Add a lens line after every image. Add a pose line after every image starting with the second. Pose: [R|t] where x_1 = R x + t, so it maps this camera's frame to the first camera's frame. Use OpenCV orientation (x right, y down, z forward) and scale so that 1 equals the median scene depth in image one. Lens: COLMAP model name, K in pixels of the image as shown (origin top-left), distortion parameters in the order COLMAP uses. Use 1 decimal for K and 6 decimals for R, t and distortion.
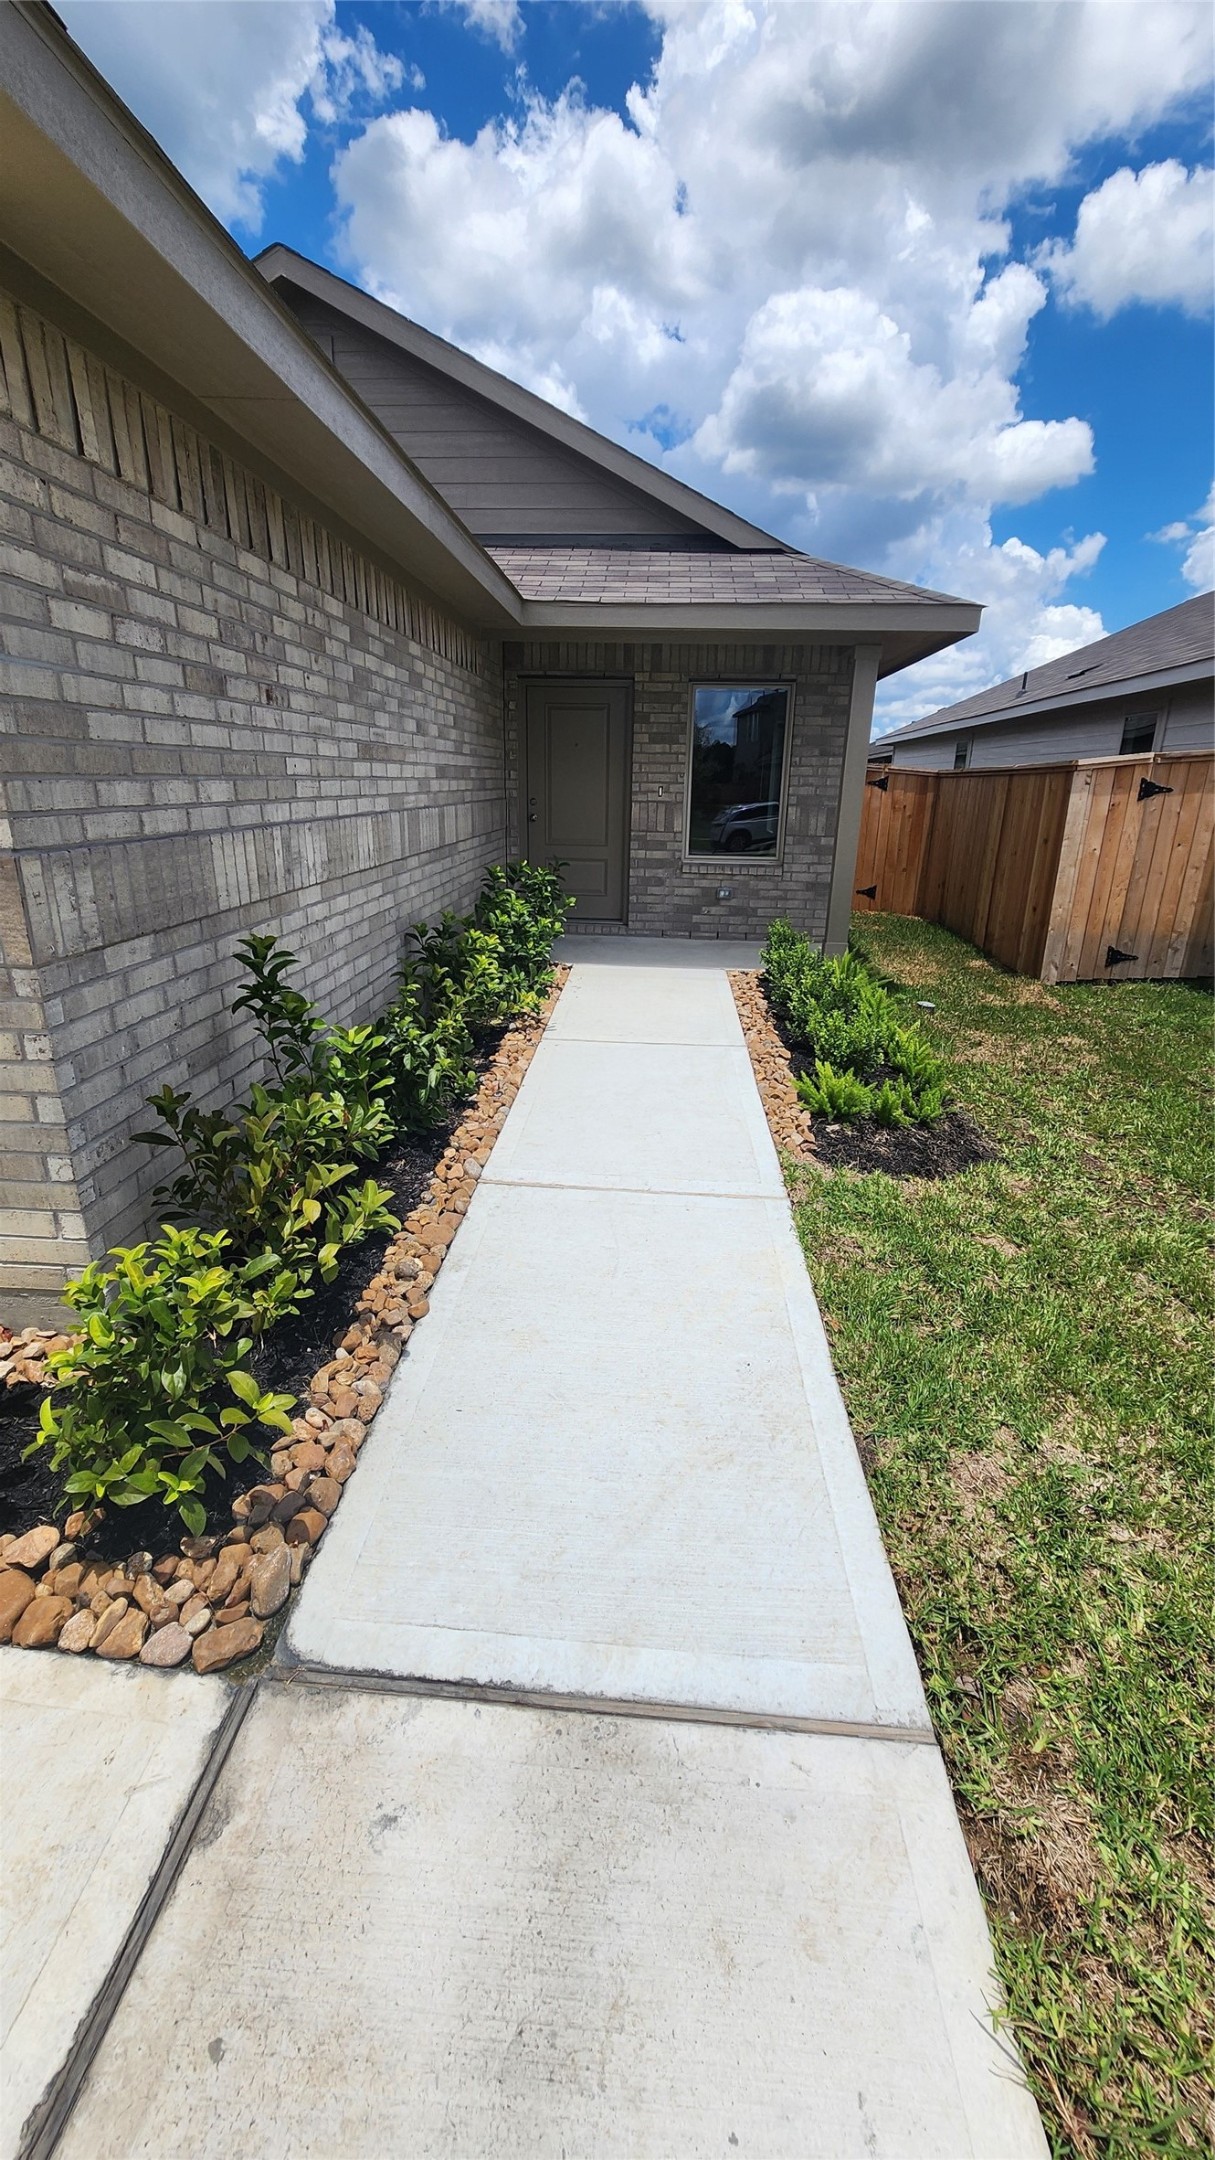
lens RADIAL K [[872.4, 0, 608.5], [0, 872.4, 1067.0], [0, 0, 1]] dist [-0.001249, -0.000254]
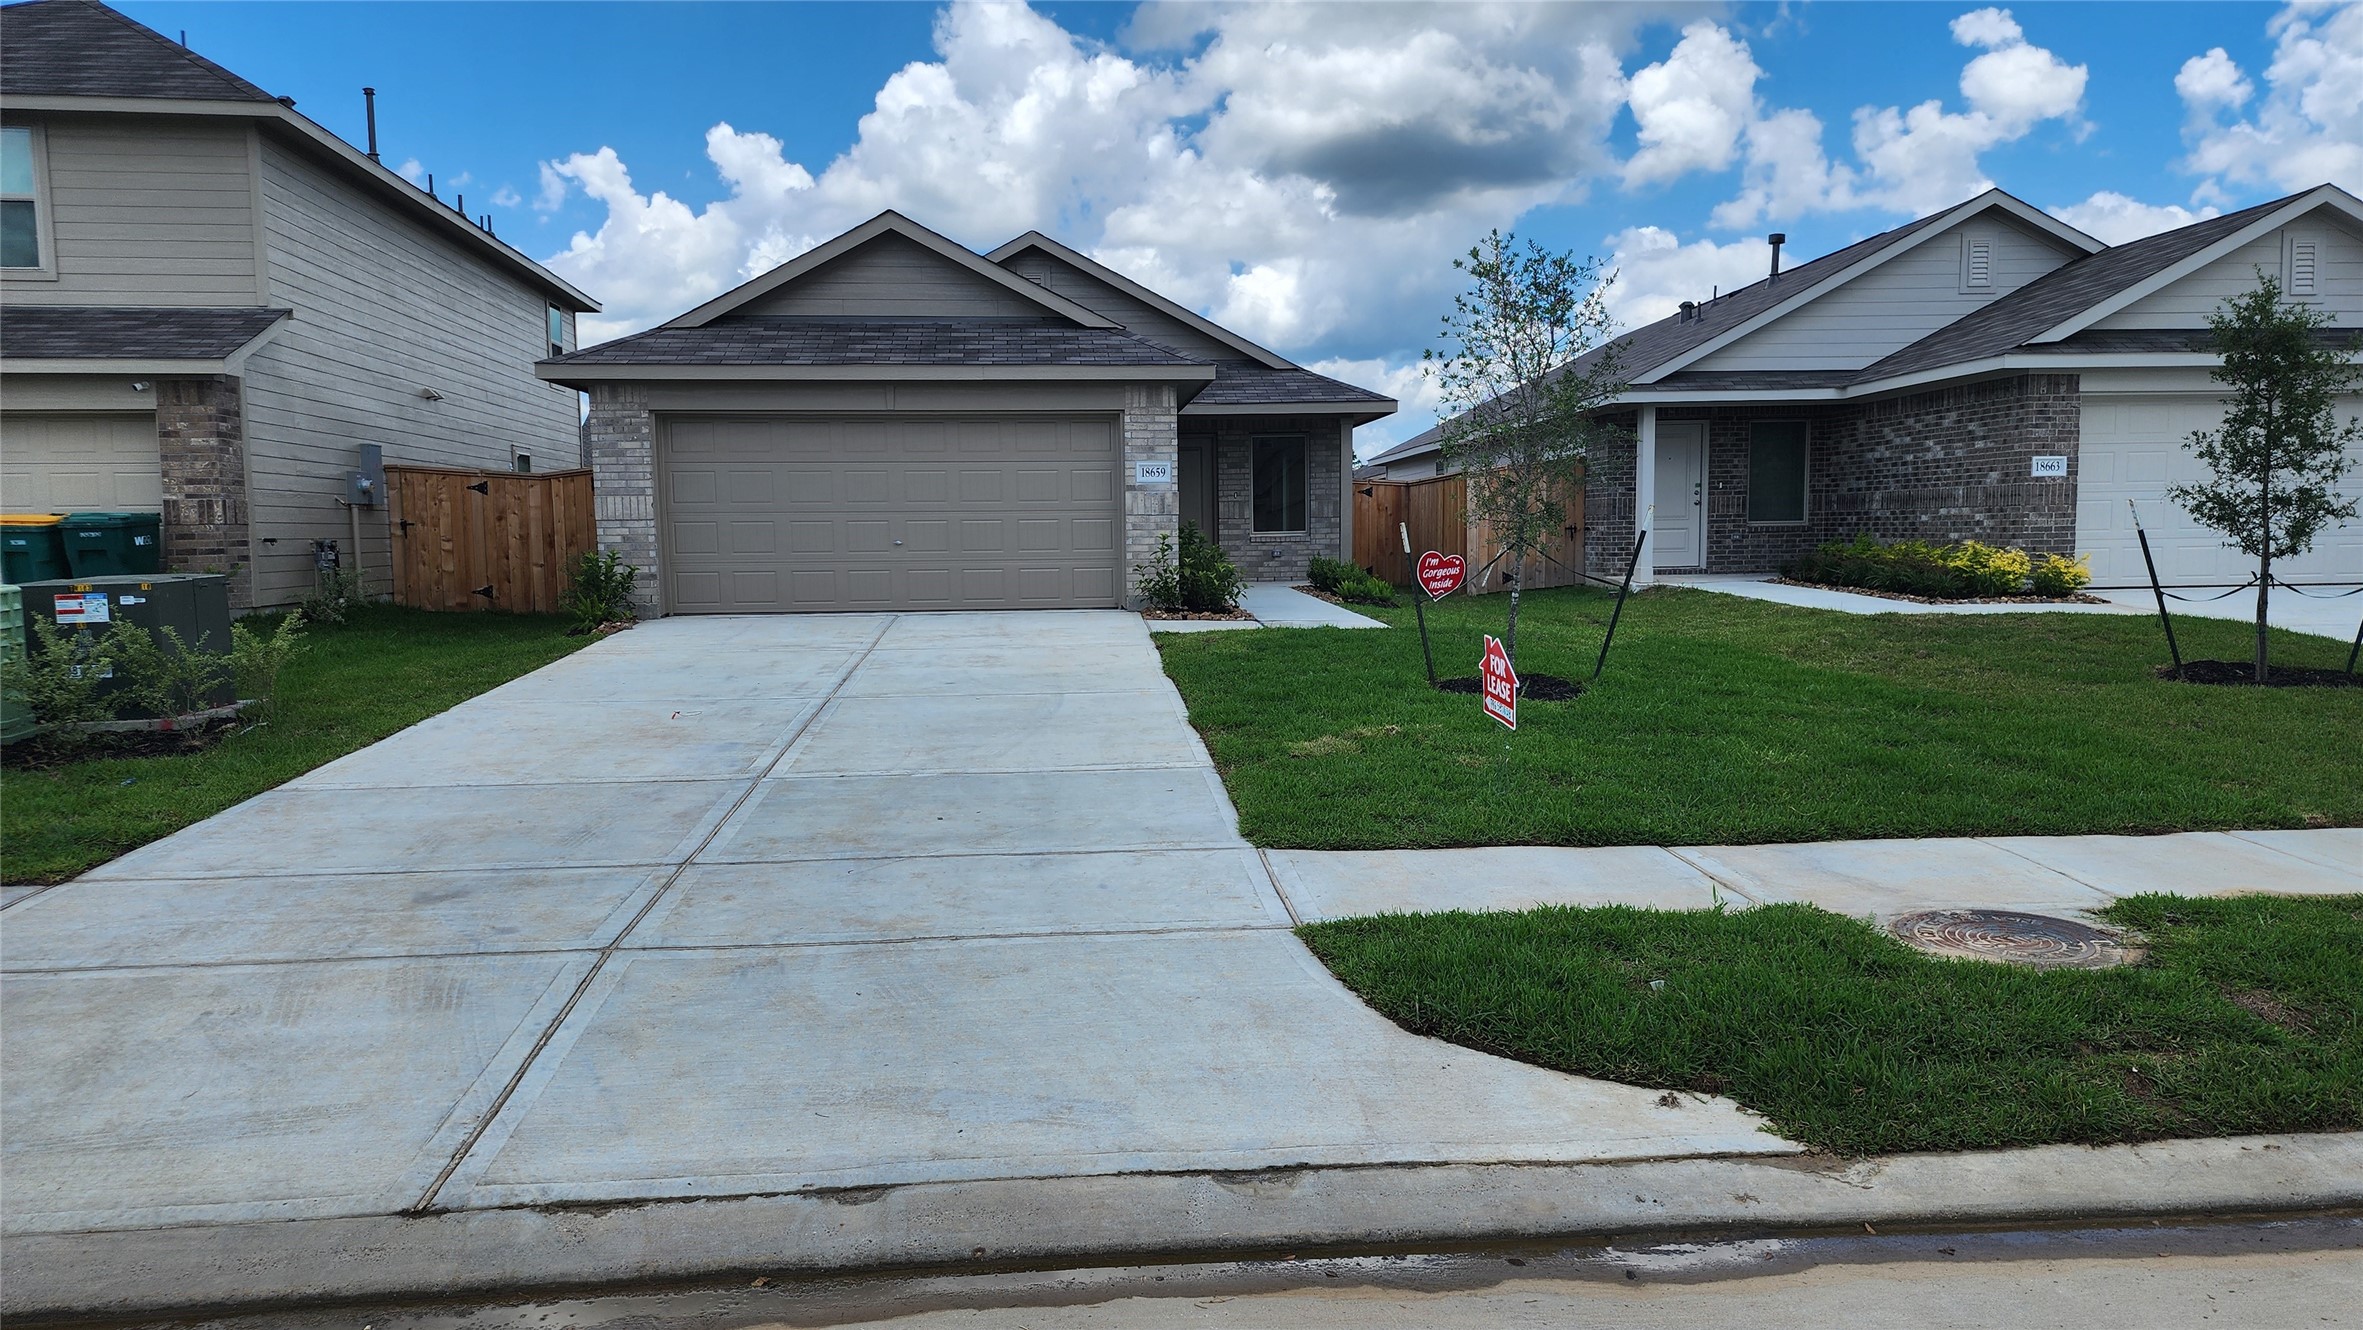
lens RADIAL K [[1562.4, 0, 1165.6], [0, 1562.4, 681.3], [0, 0, 1]] dist [0.061976, -0.045845]
pose [[0.989760, -0.046484, 0.134958, -0.530609], [0.075126, 0.973582, -0.215624, 0.717951], [-0.121370, 0.223554, 0.967105, -1.938378]]
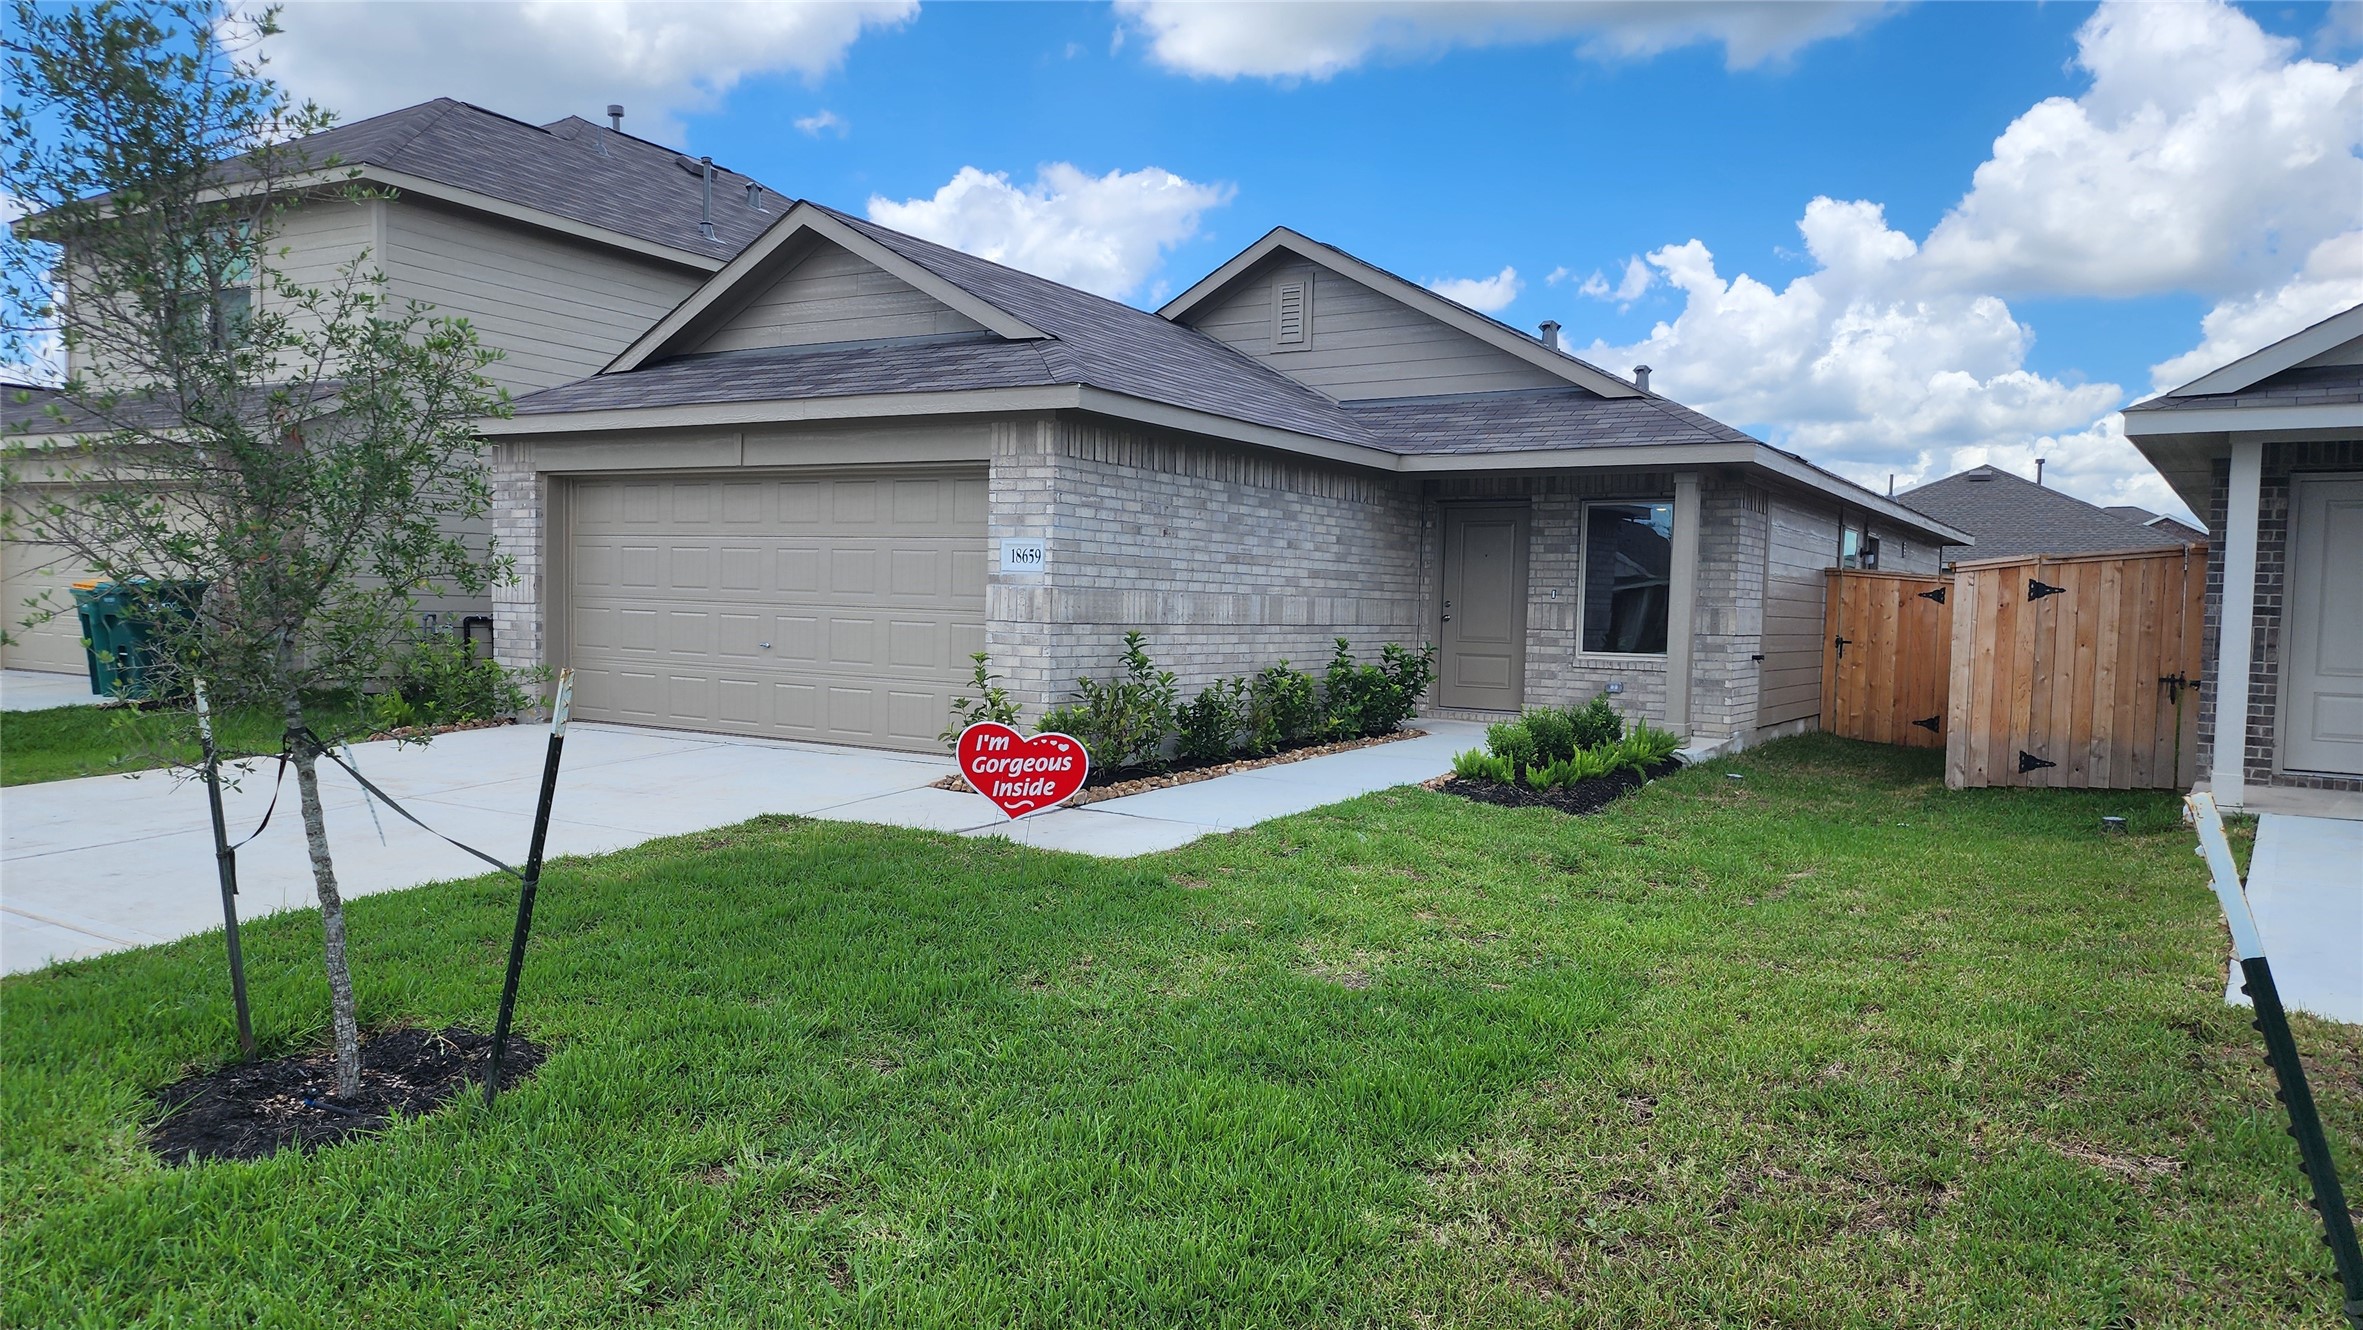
lens RADIAL K [[1562.4, 0, 1178.5], [0, 1562.4, 695.2], [0, 0, 1]] dist [0.061976, -0.045845]
pose [[0.874578, 0.031228, -0.483879, 0.642377], [-0.160453, 0.960342, -0.228029, 0.351753], [0.457568, 0.277069, 0.844905, -0.899323]]
